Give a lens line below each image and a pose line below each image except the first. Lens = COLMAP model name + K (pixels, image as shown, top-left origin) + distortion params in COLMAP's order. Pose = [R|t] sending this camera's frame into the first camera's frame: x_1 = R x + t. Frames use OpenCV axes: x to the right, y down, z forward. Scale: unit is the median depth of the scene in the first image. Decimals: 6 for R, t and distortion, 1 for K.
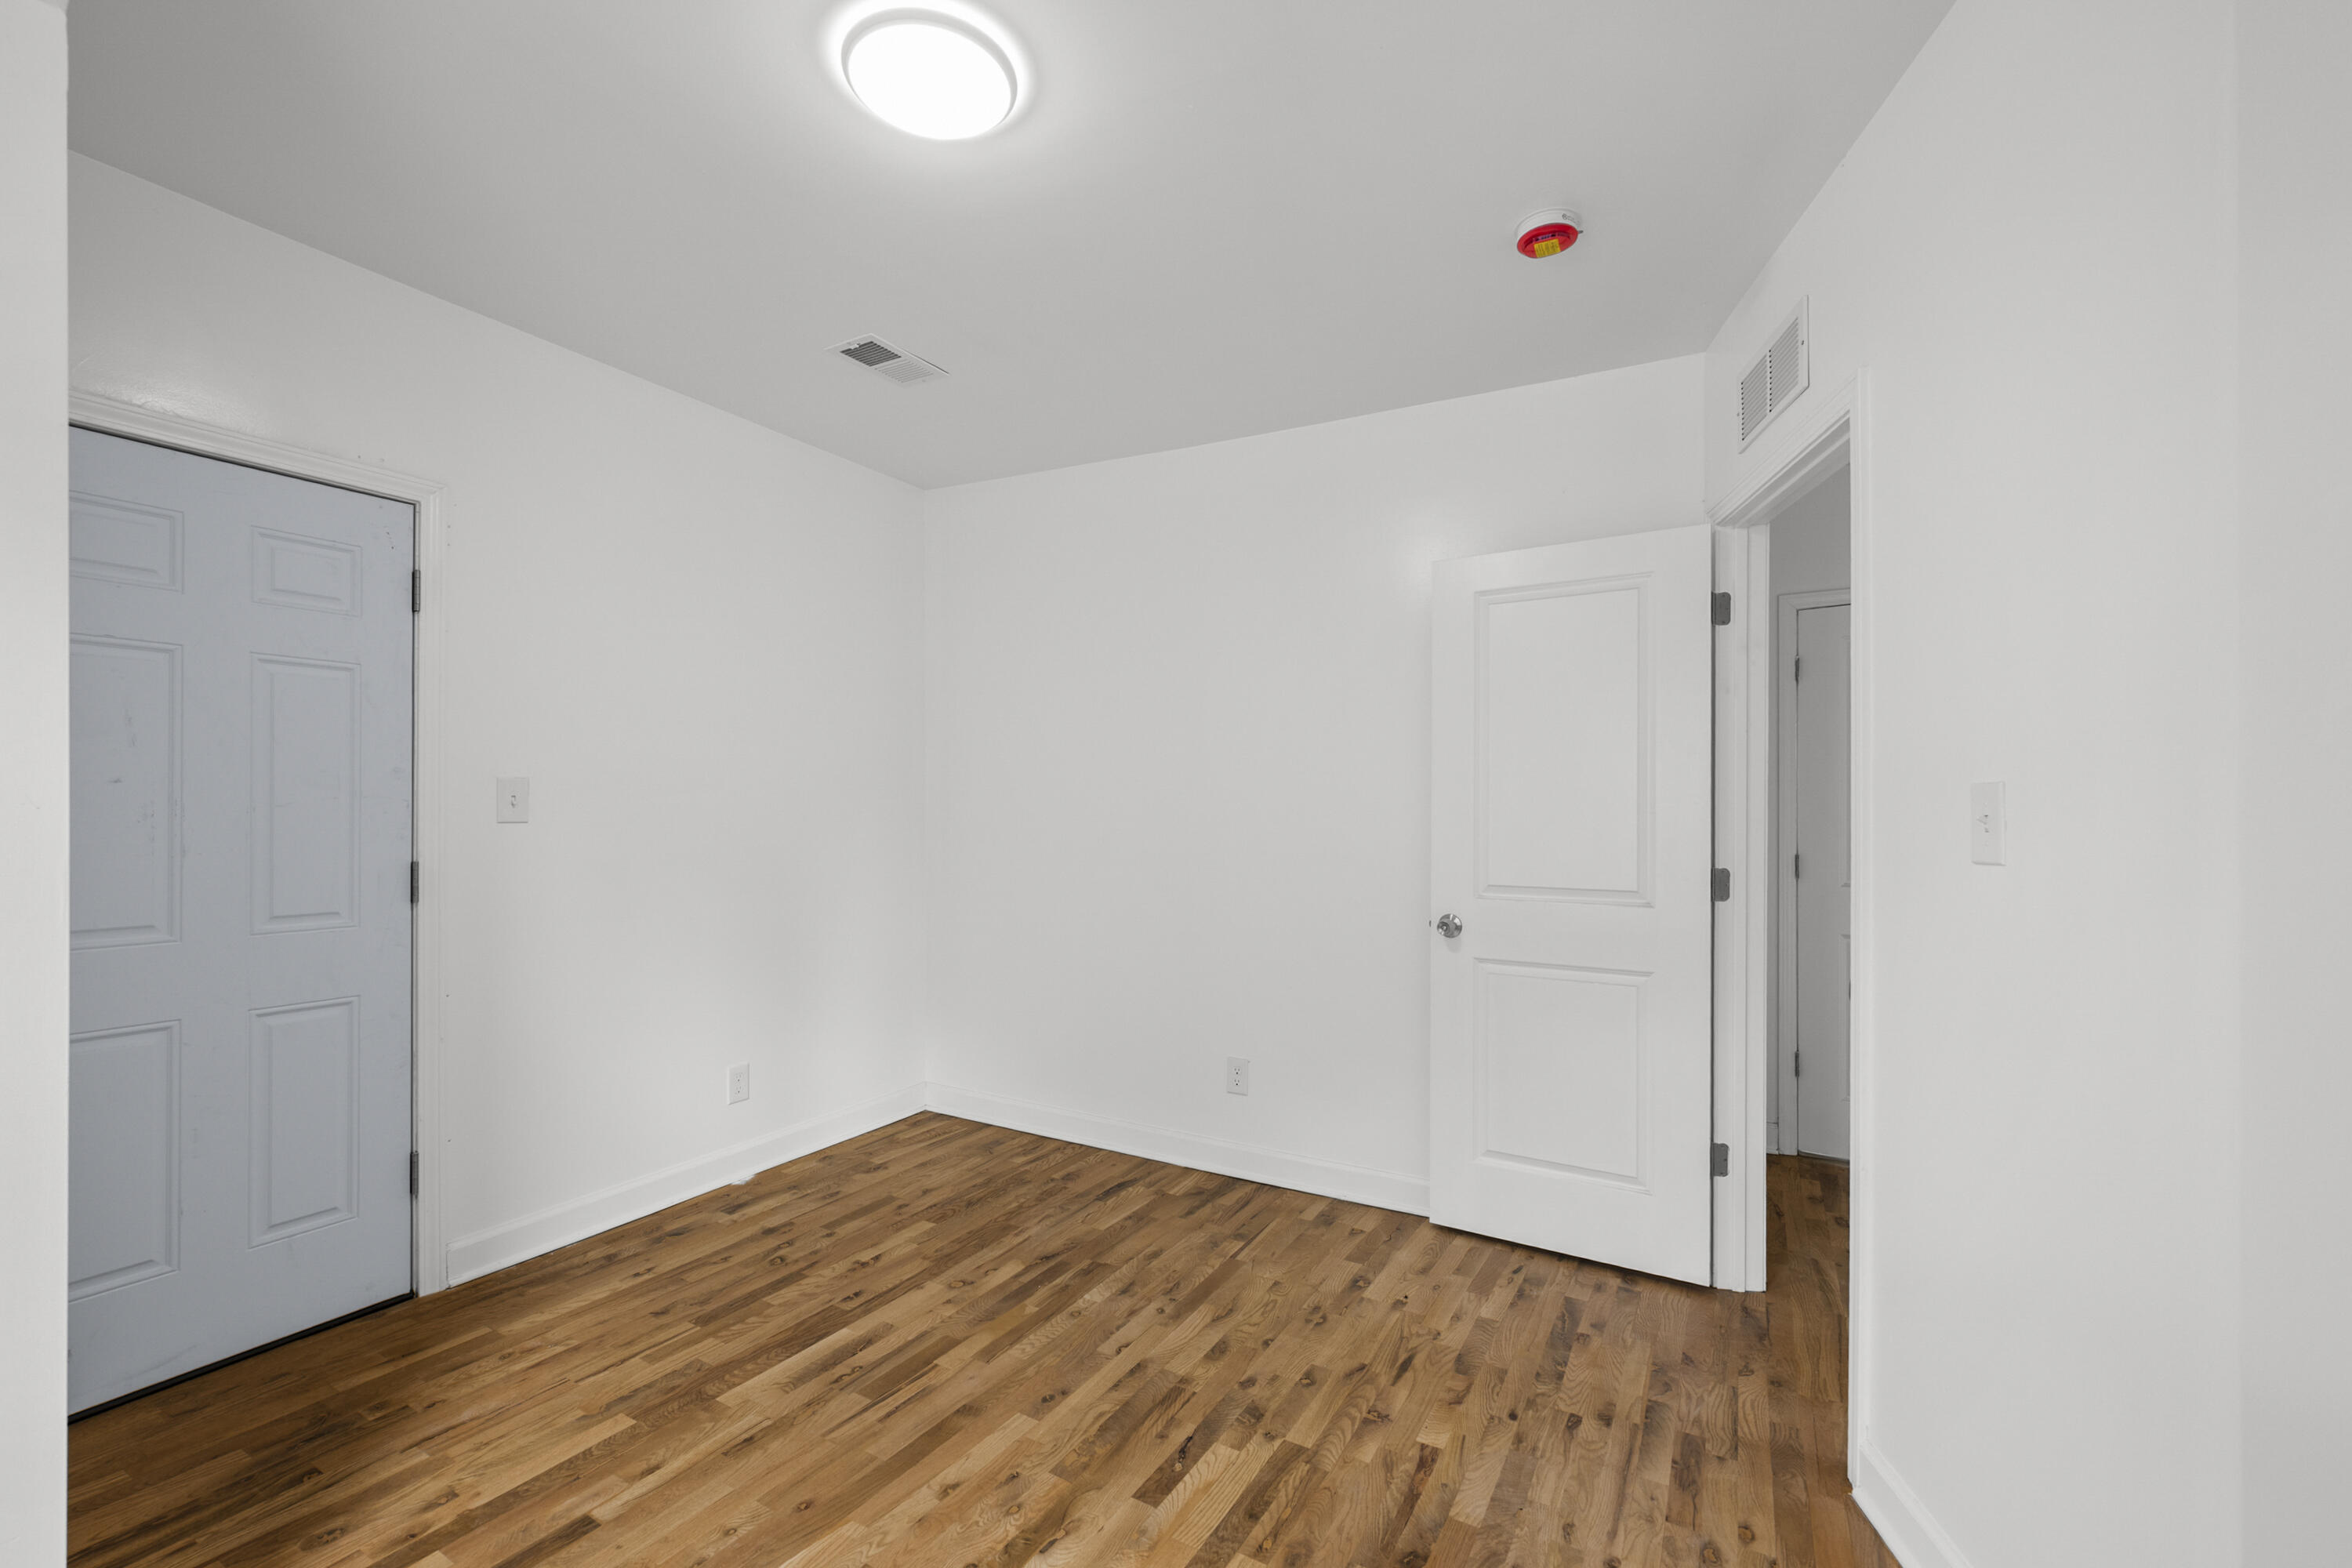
lens RADIAL K [[978.9, 0, 1175.4], [0, 978.9, 796.6], [0, 0, 1]] dist [-0.001126, 0.000526]
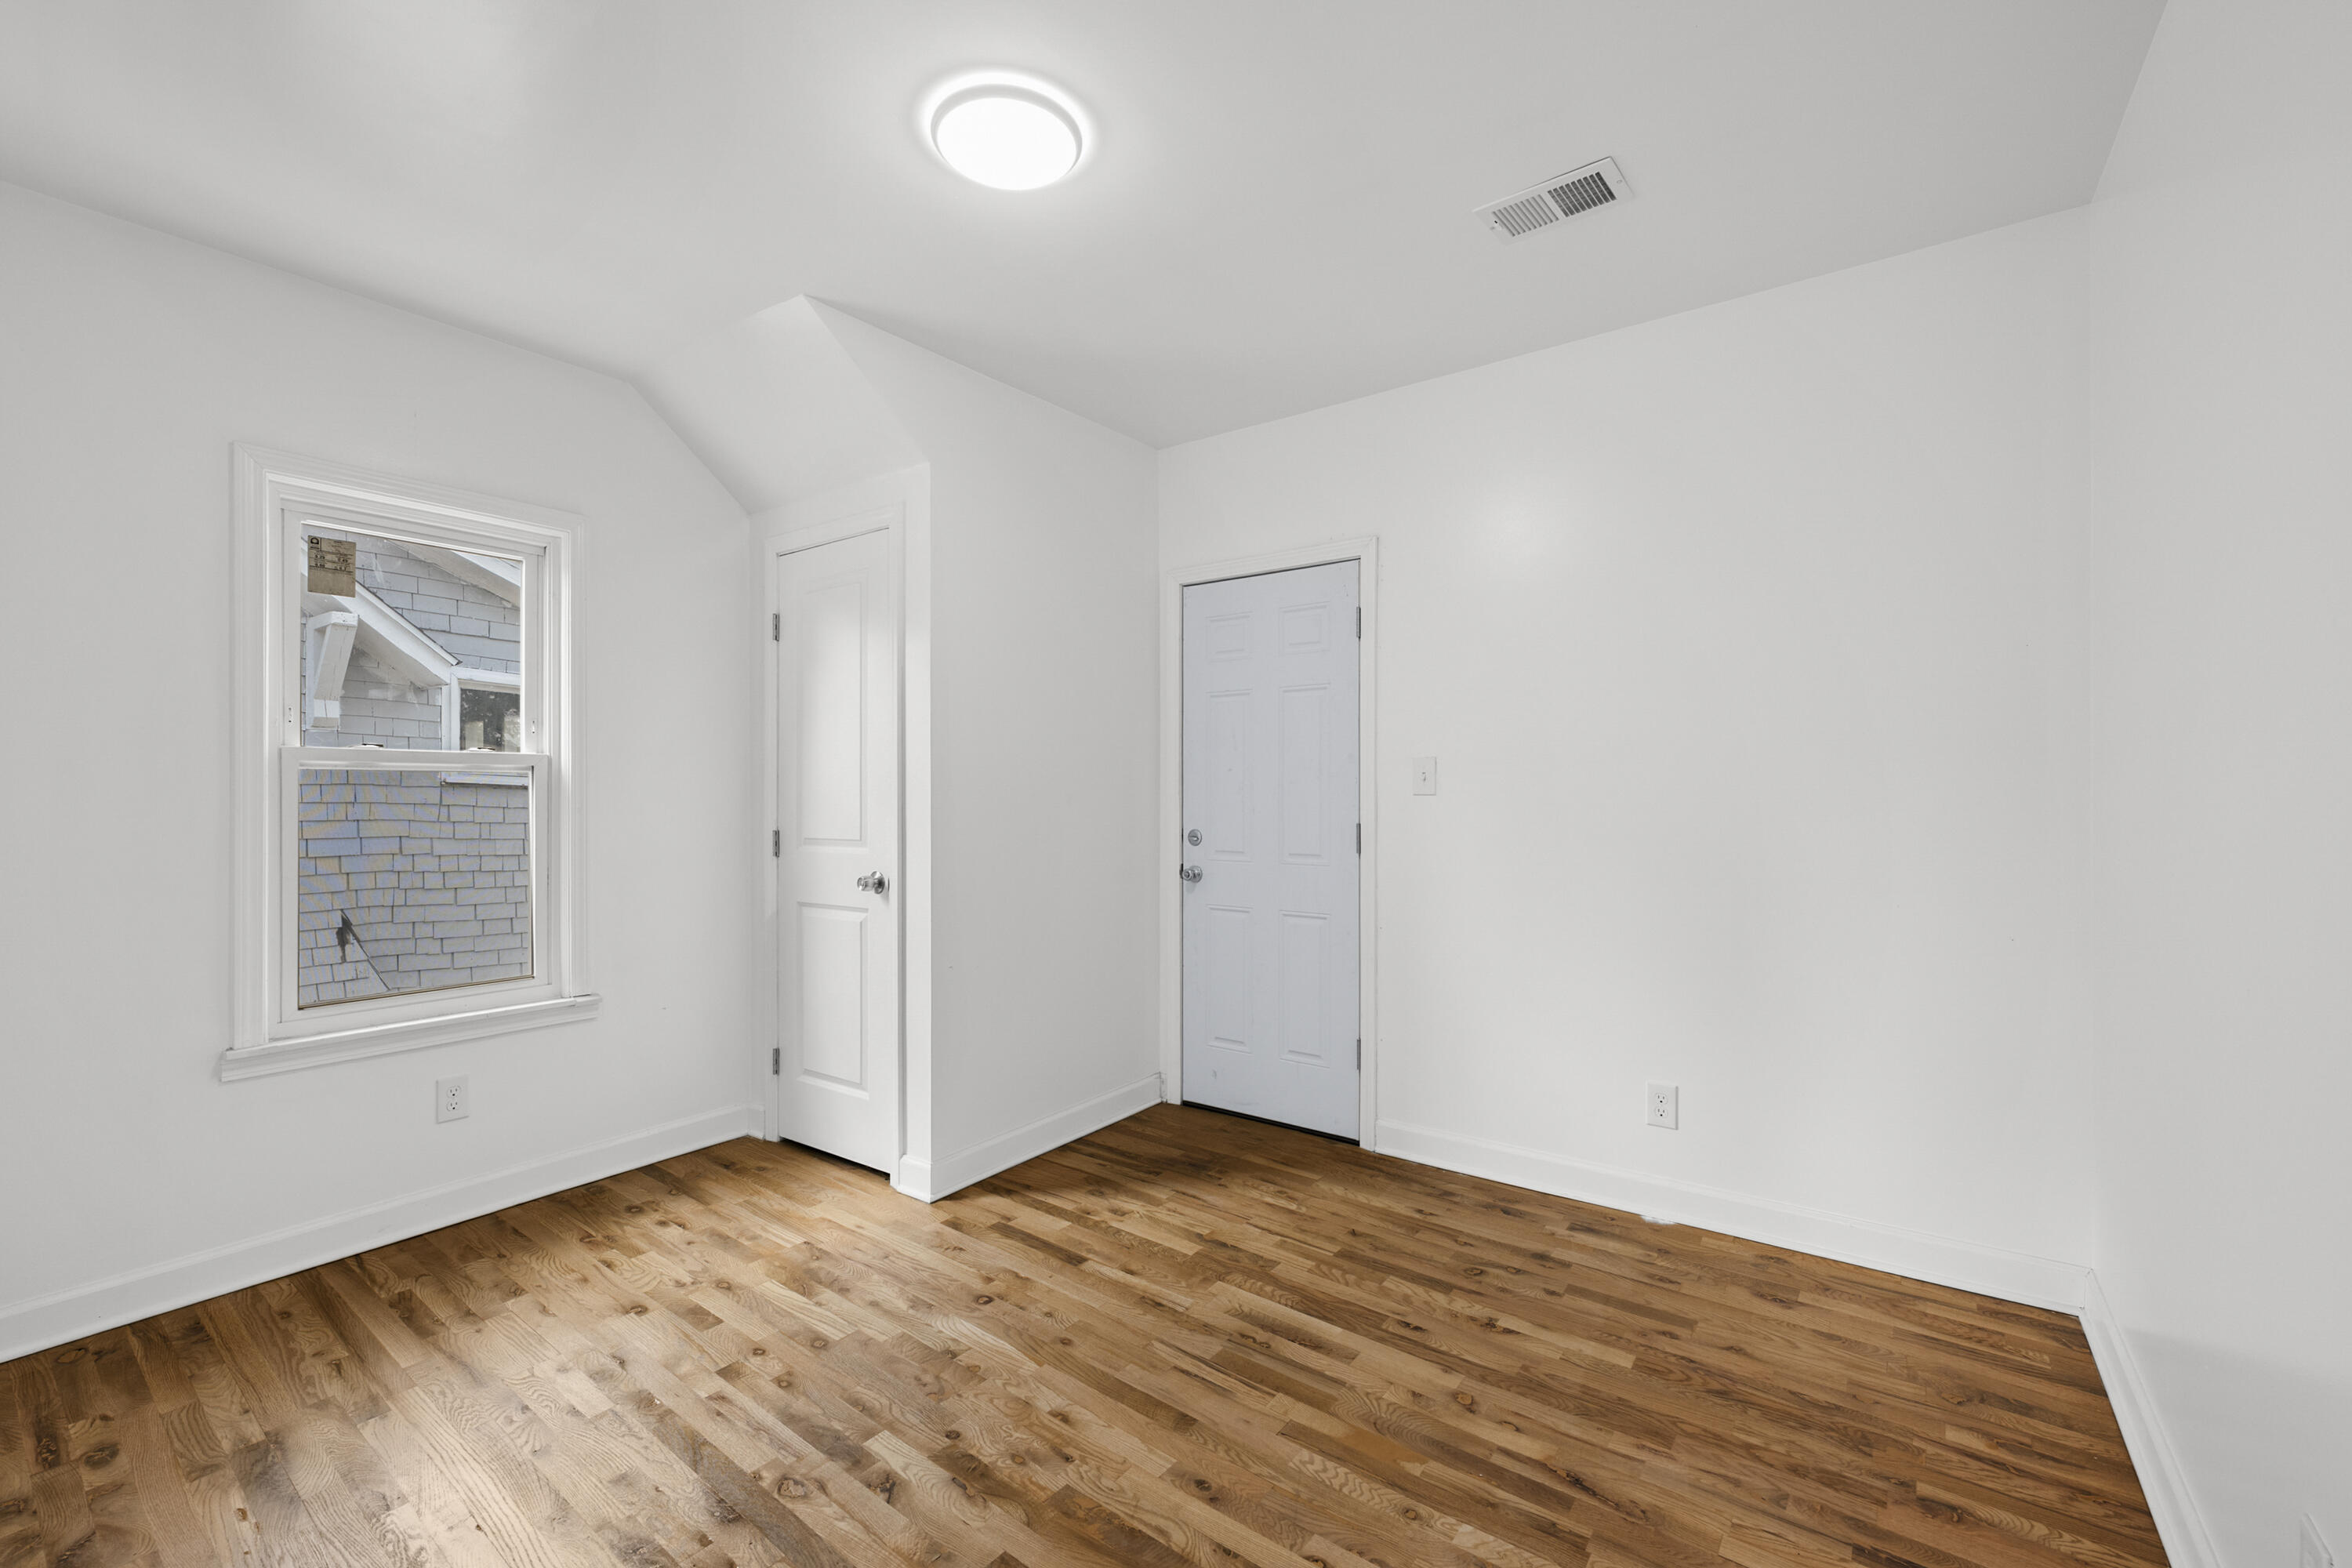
lens RADIAL K [[978.9, 0, 1180.9], [0, 978.9, 783.9], [0, 0, 1]] dist [-0.001126, 0.000526]
pose [[-0.123826, -0.009924, -0.992254, 0.577852], [0.017179, 0.999779, -0.012143, 0.023942], [0.992155, -0.018550, -0.123629, 0.900484]]
